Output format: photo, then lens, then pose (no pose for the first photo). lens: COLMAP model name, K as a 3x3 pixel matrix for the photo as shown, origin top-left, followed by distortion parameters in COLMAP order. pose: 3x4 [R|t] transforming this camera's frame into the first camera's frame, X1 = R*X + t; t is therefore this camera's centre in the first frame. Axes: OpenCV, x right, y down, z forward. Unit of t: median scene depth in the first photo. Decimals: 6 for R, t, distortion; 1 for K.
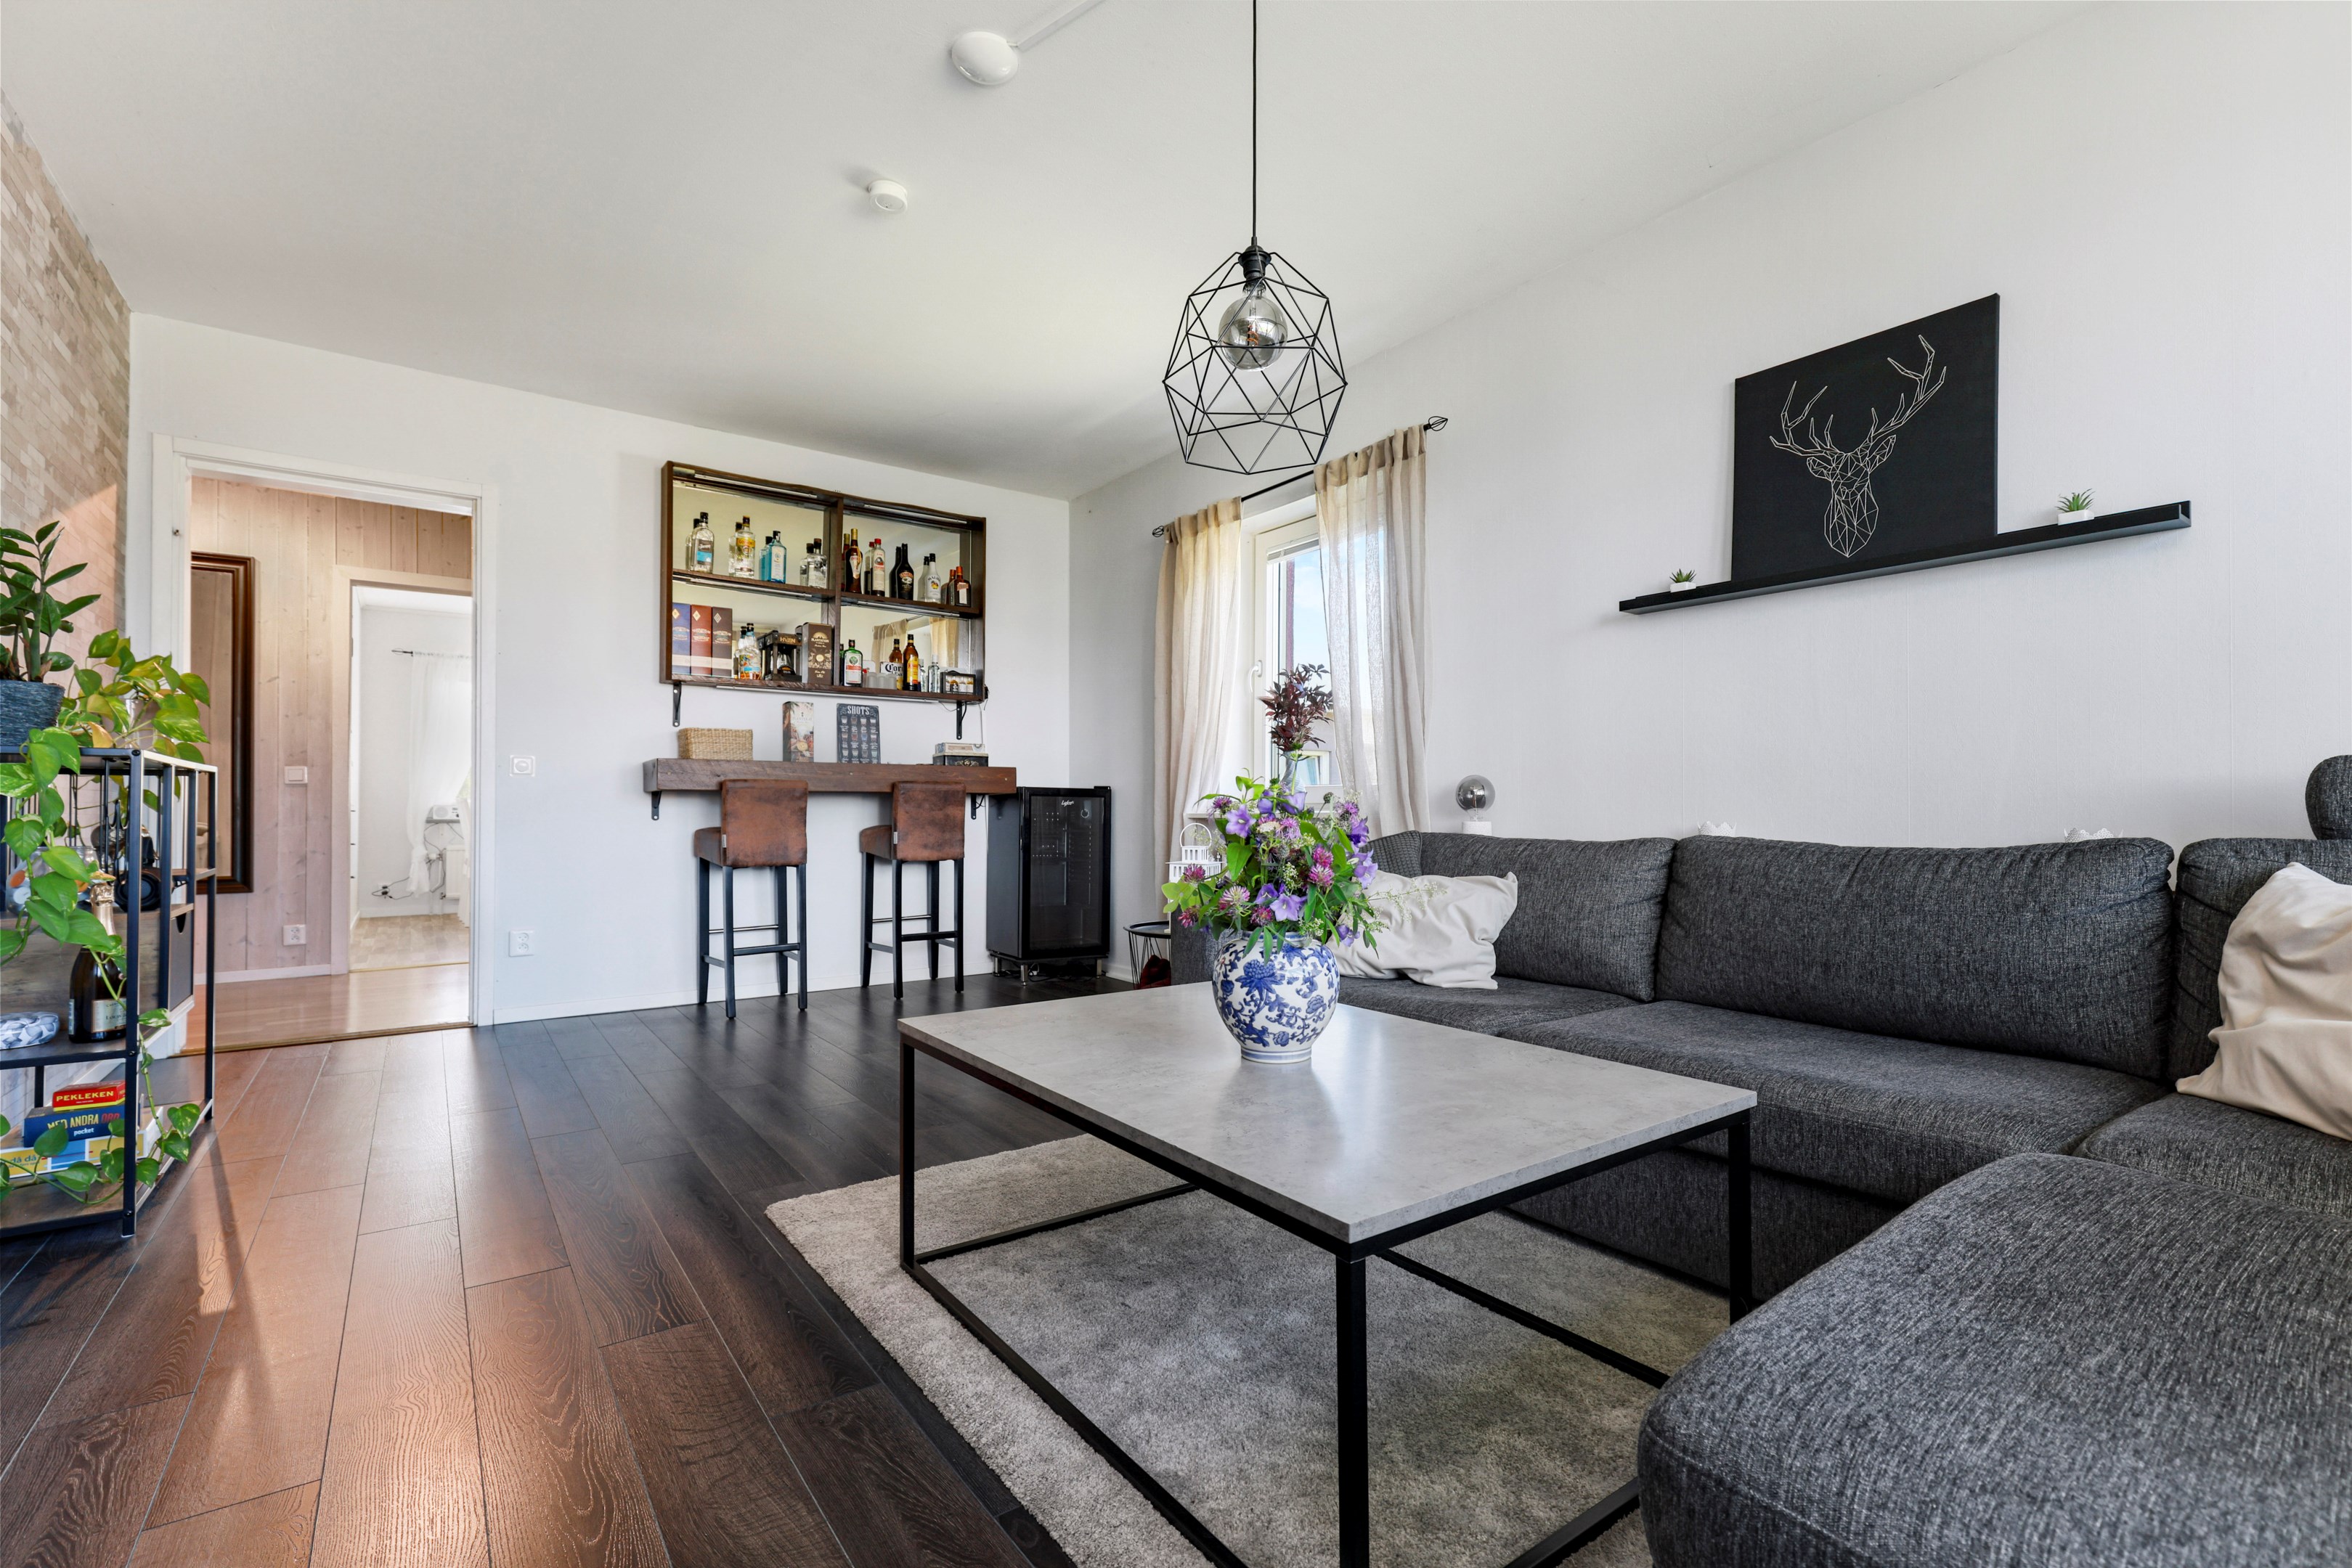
lens RADIAL K [[1059.2, 0, 1173.8], [0, 1059.2, 795.1], [0, 0, 1]] dist [0.000307, -0.000016]
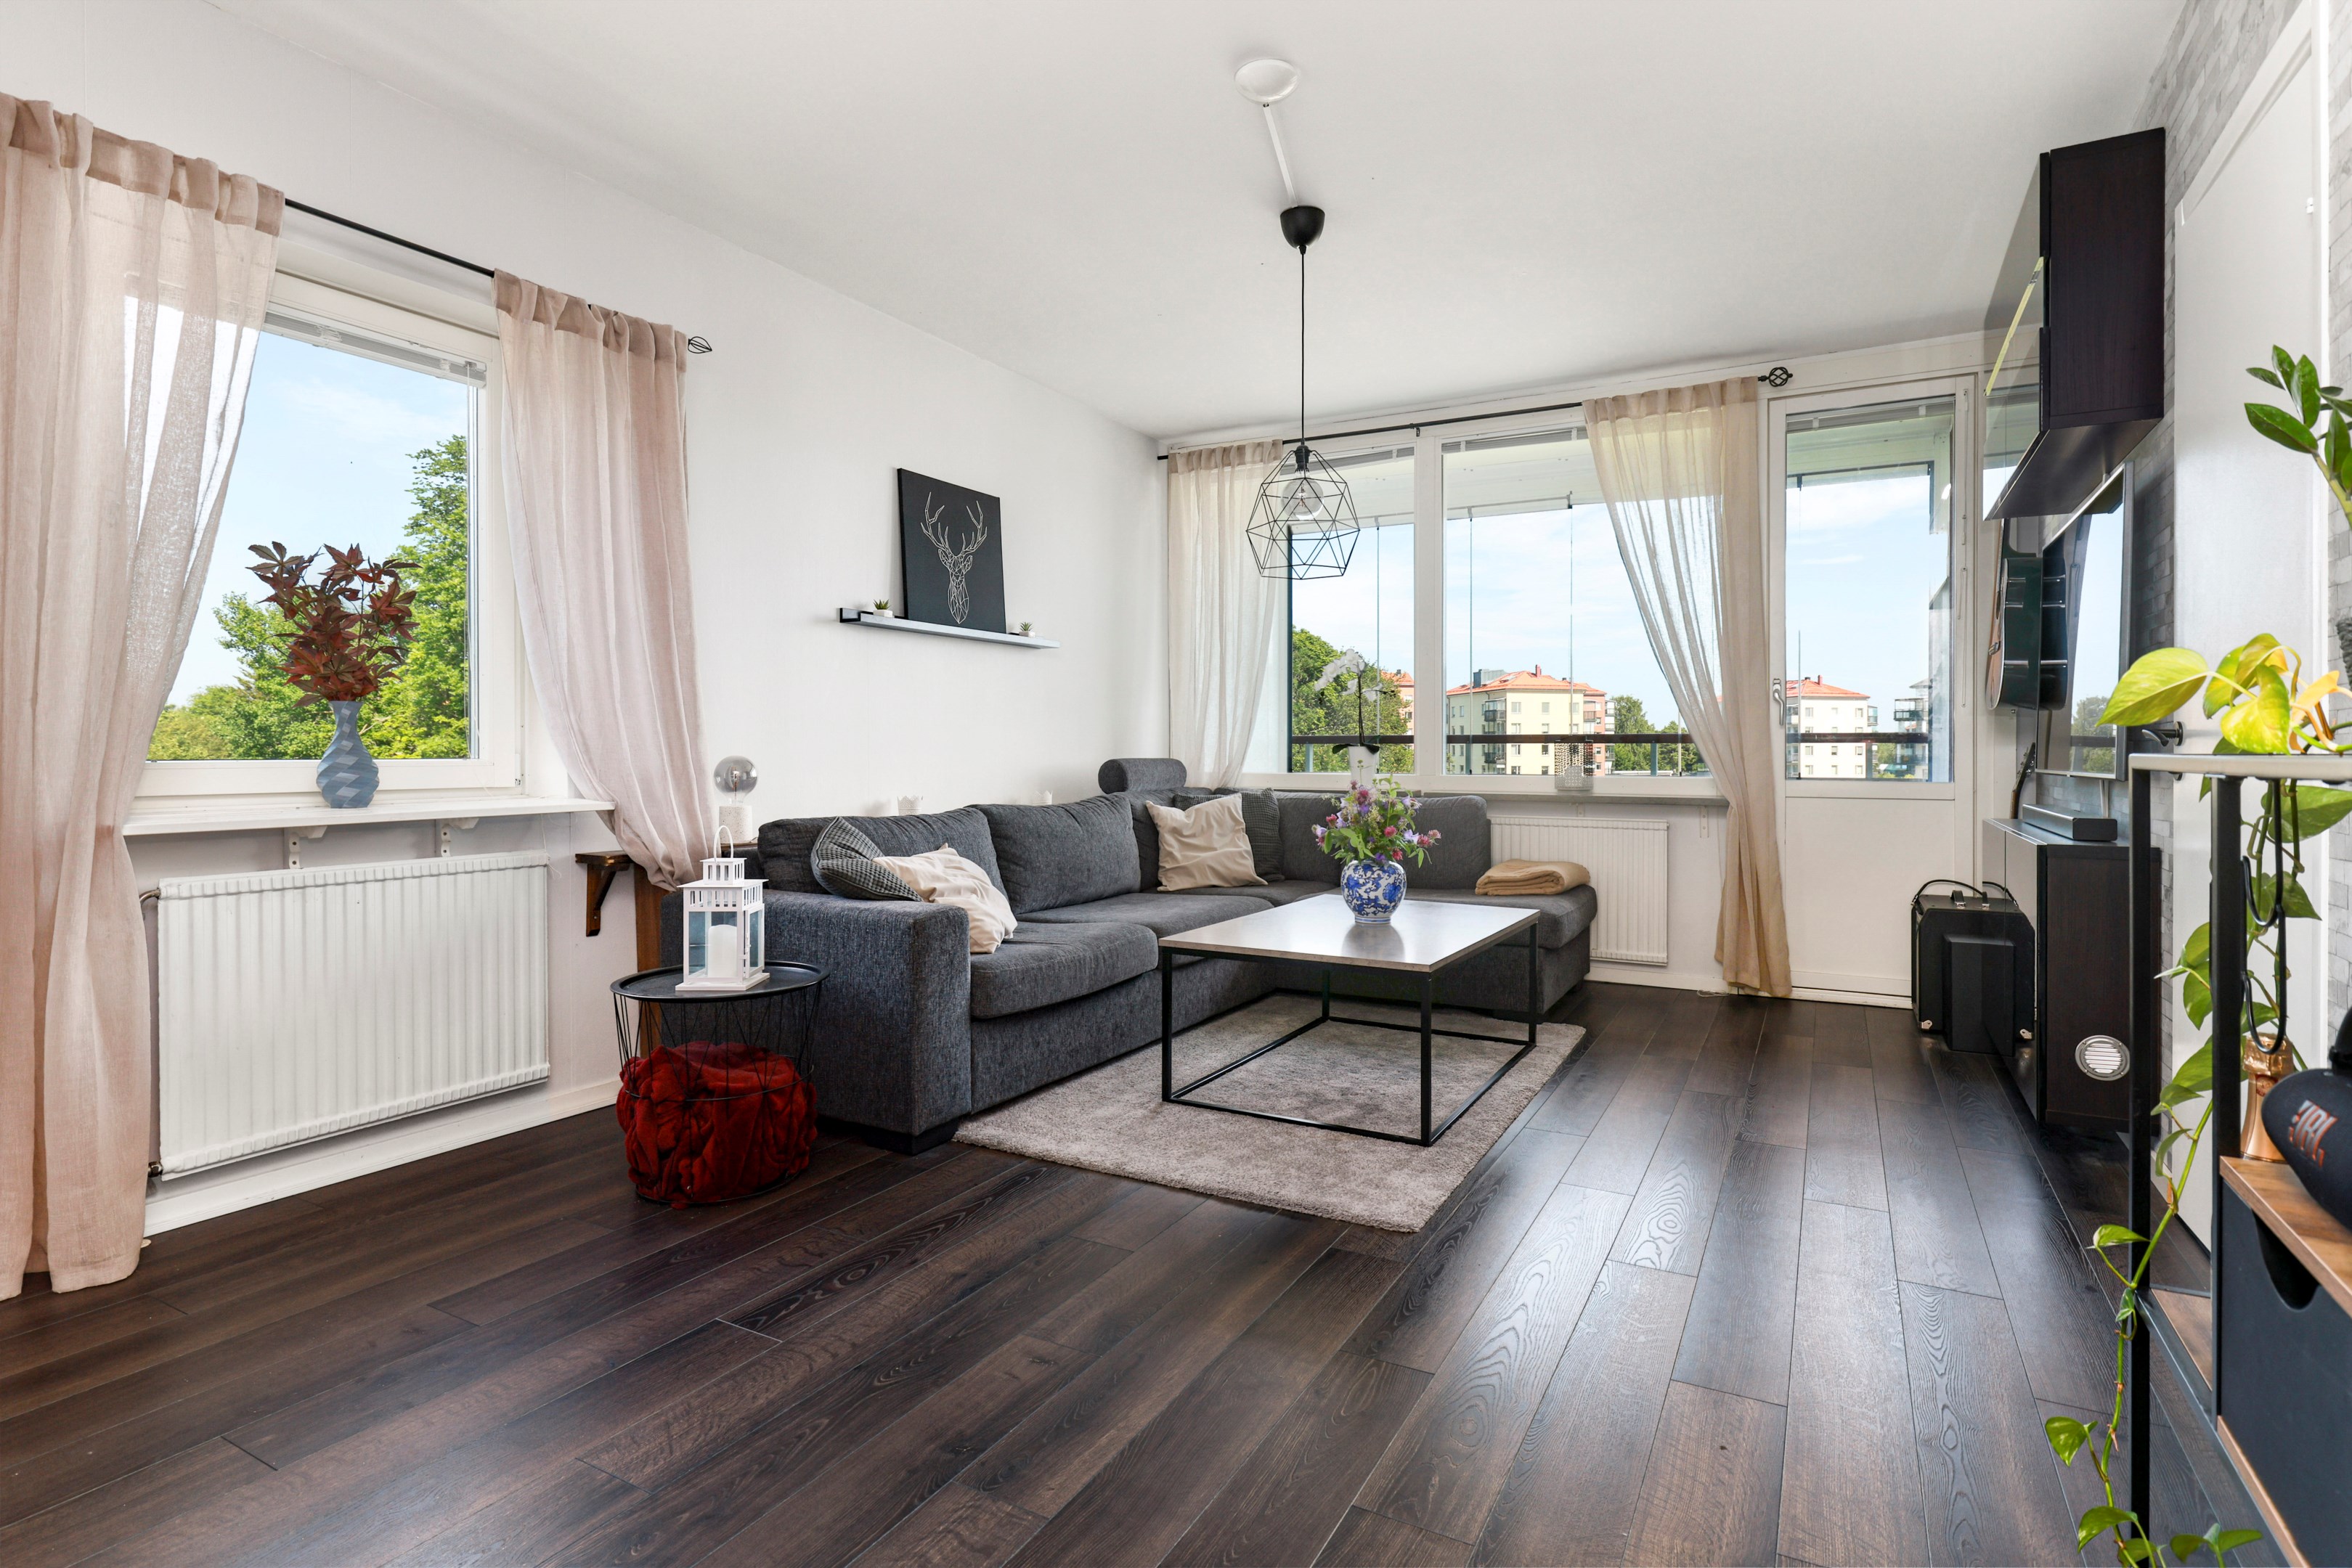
lens RADIAL K [[1191.8, 0, 1172.9], [0, 1191.8, 771.7], [0, 0, 1]] dist [-0.000086, -0.000056]
pose [[-0.429712, -0.008334, 0.902928, -1.054349], [-0.003684, 0.999965, 0.007477, -0.016852], [-0.902959, -0.000113, -0.429728, 1.412577]]
